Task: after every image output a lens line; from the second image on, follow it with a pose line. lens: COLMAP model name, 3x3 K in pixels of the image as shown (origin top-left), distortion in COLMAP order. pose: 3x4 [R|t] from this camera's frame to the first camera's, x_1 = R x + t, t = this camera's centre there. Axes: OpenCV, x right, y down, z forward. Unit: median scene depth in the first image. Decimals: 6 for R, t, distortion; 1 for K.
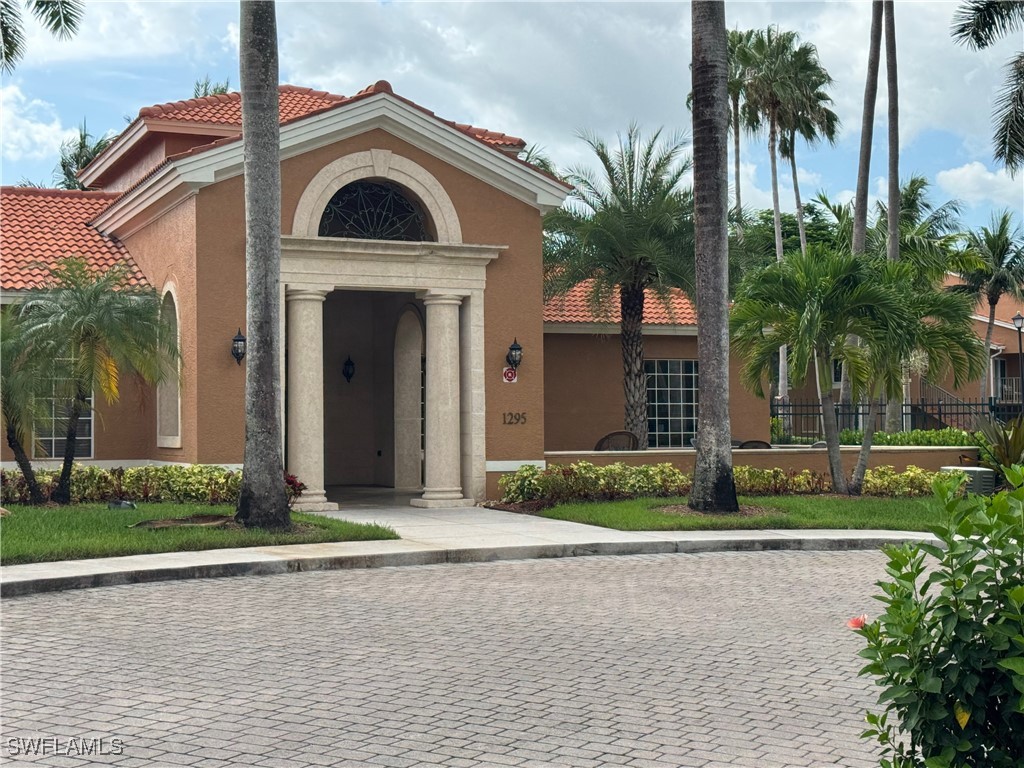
lens RADIAL K [[1546.2, 0, 512.1], [0, 1546.2, 385.0], [0, 0, 1]] dist [0.007454, 0.000000]
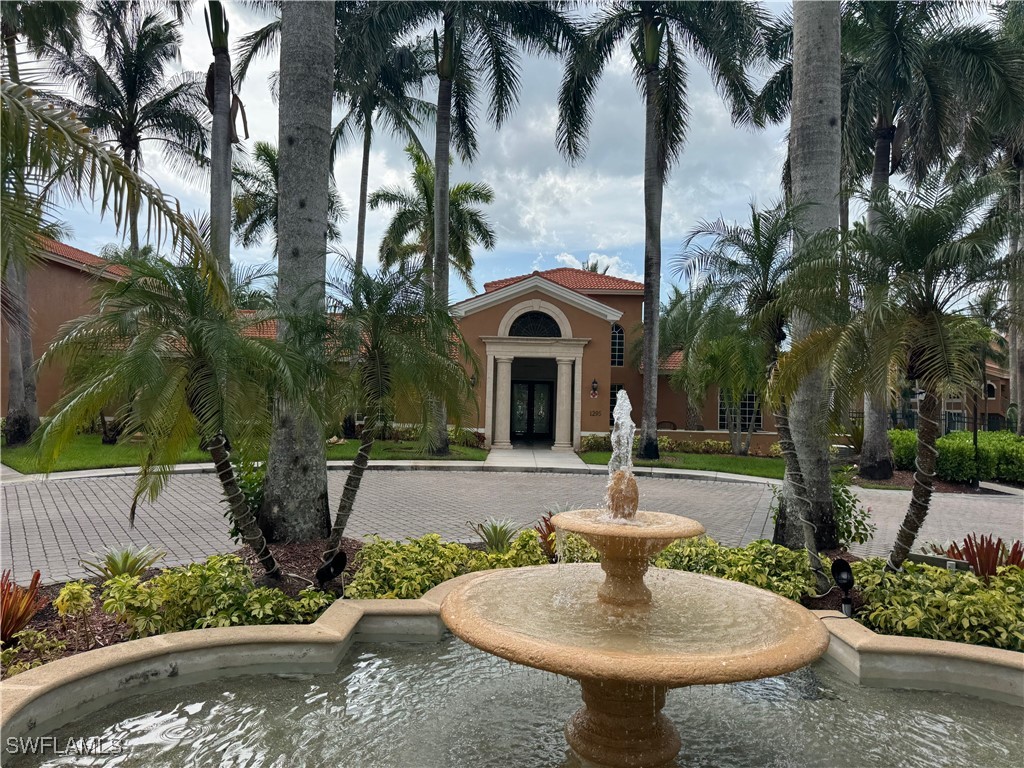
lens RADIAL K [[721.8, 0, 511.9], [0, 721.8, 381.8], [0, 0, 1]] dist [0.057439, -0.000379]
pose [[0.906116, 0.013567, -0.422812, 0.356567], [-0.019141, 0.999777, -0.008941, -0.013989], [0.422597, 0.016195, 0.906173, -0.026398]]
